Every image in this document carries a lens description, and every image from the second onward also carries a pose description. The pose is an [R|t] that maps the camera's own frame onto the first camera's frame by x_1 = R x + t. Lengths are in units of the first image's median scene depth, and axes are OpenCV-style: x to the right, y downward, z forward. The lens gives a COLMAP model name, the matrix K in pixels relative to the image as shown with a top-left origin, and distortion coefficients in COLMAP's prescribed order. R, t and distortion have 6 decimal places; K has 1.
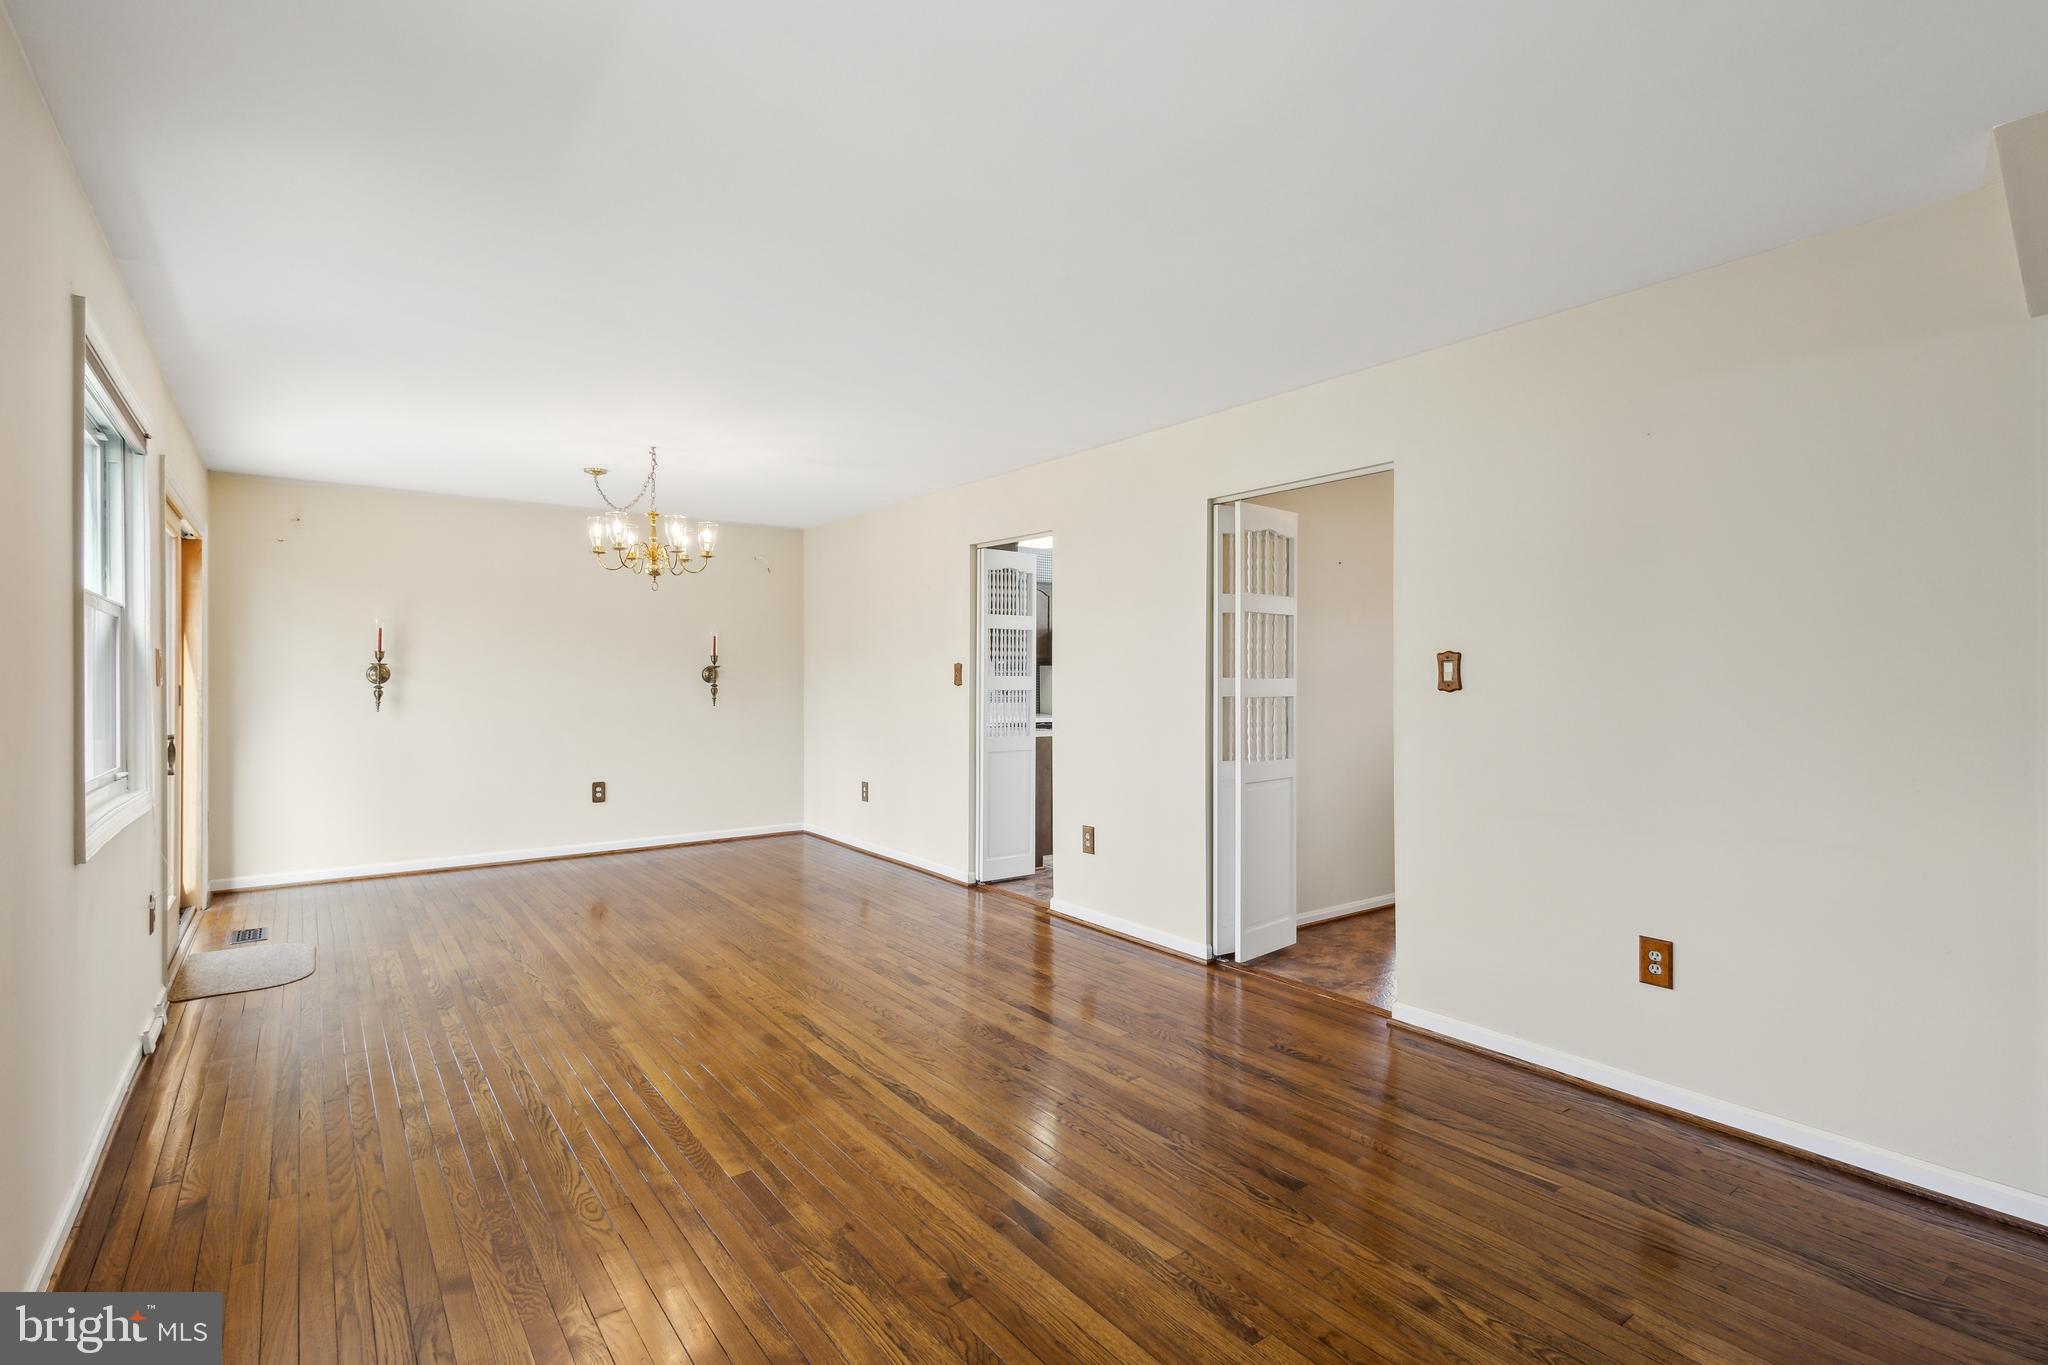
lens RADIAL K [[952.5, 0, 1011.0], [0, 952.5, 682.5], [0, 0, 1]] dist [0.005381, -0.000441]
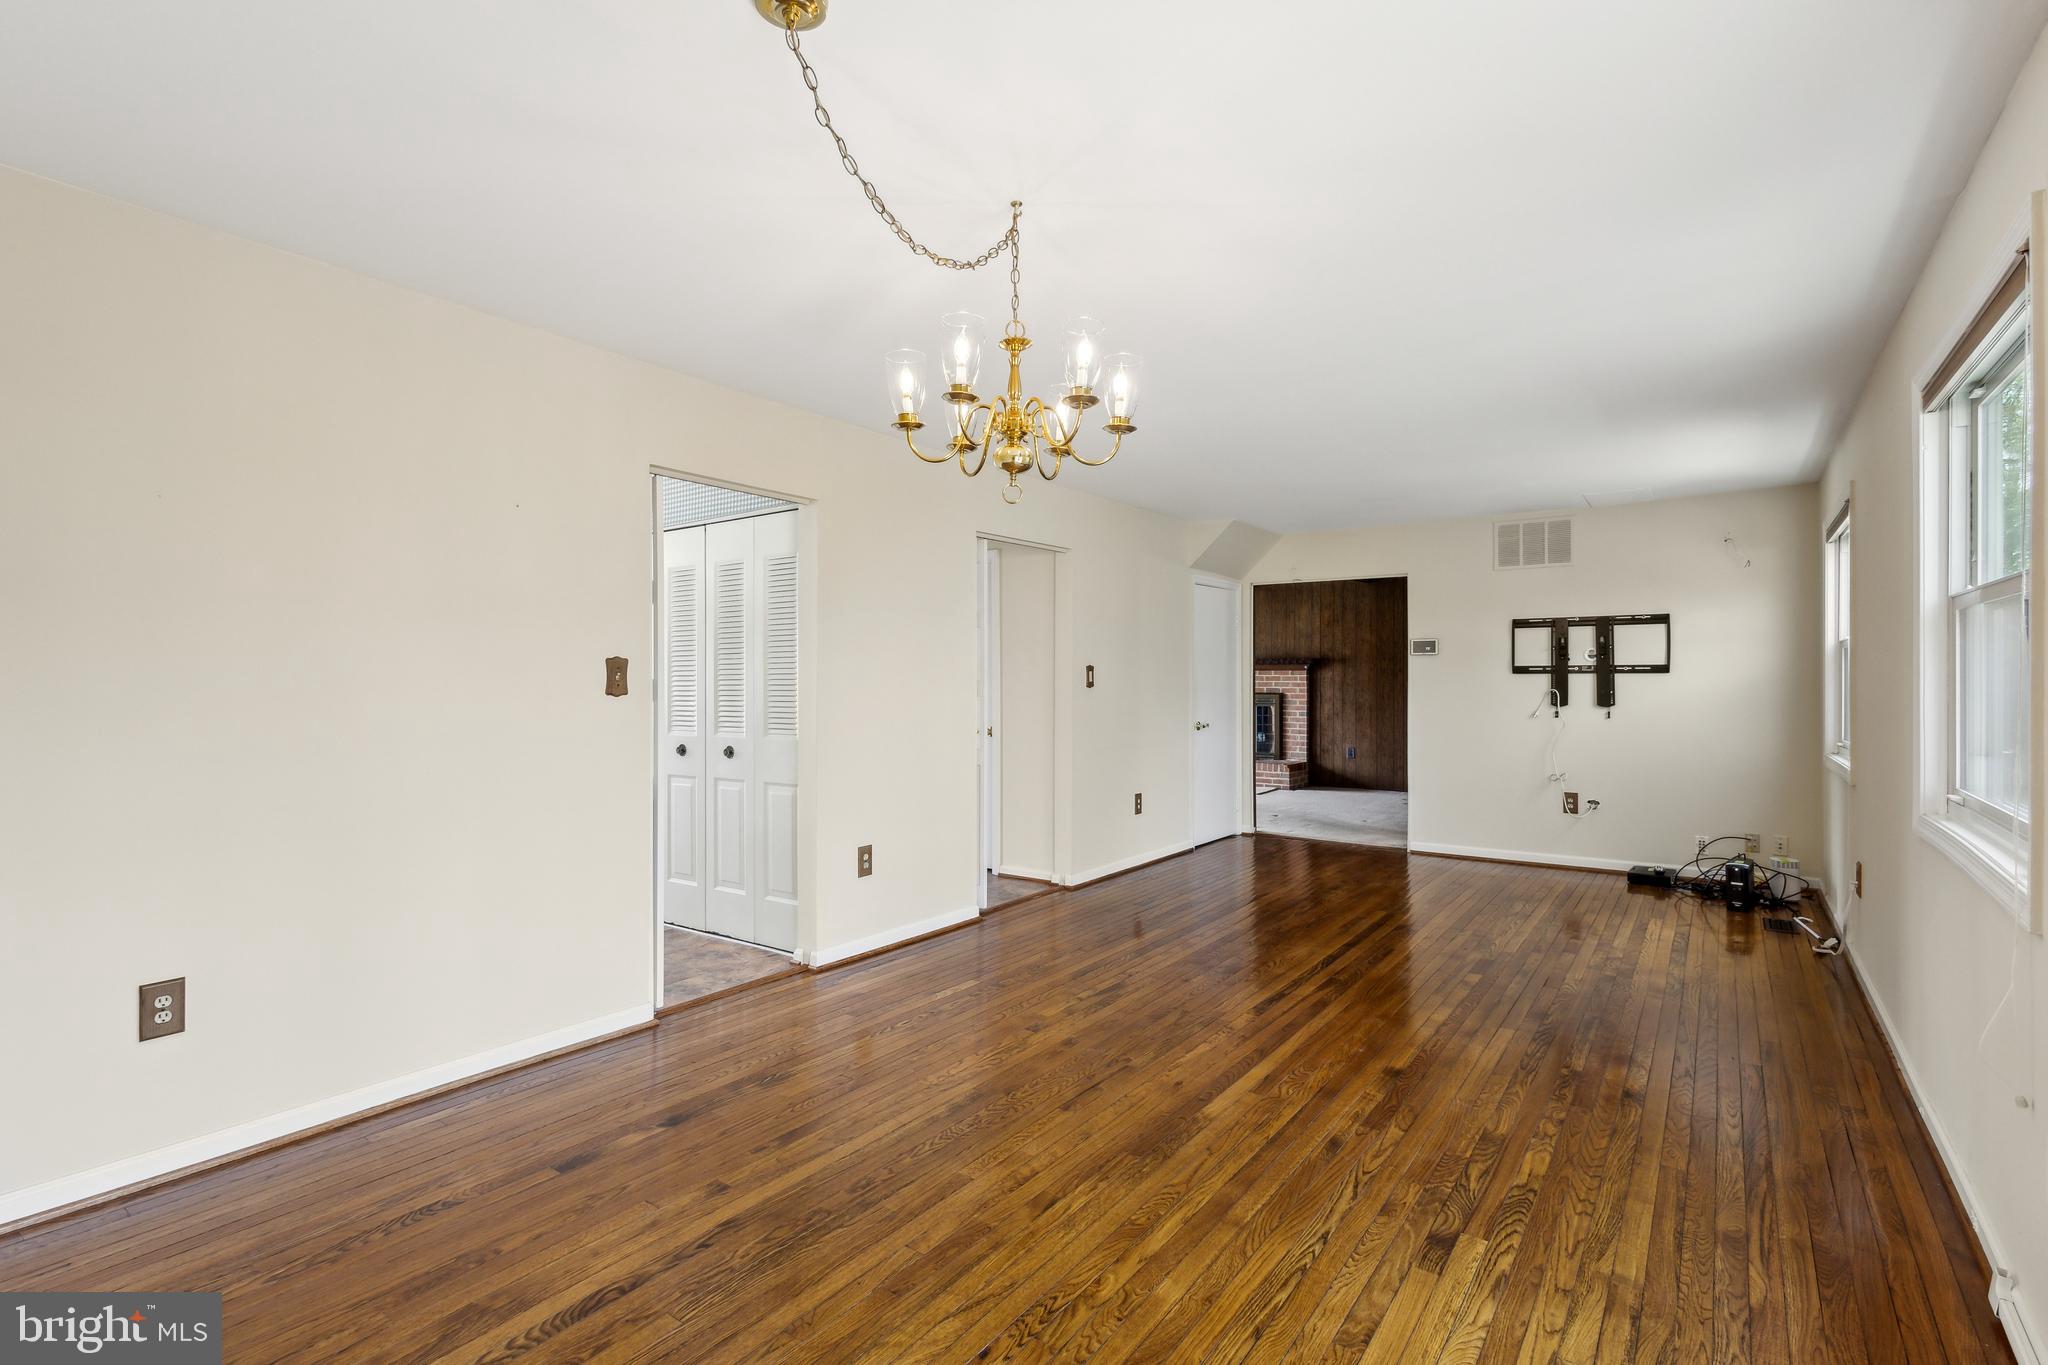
lens RADIAL K [[952.5, 0, 1011.4], [0, 952.5, 677.9], [0, 0, 1]] dist [0.005381, -0.000441]
pose [[-0.290097, -0.000849, 0.956997, -1.018271], [0.005791, 0.999980, 0.002643, -0.013809], [-0.956980, 0.006309, -0.290086, 1.389643]]
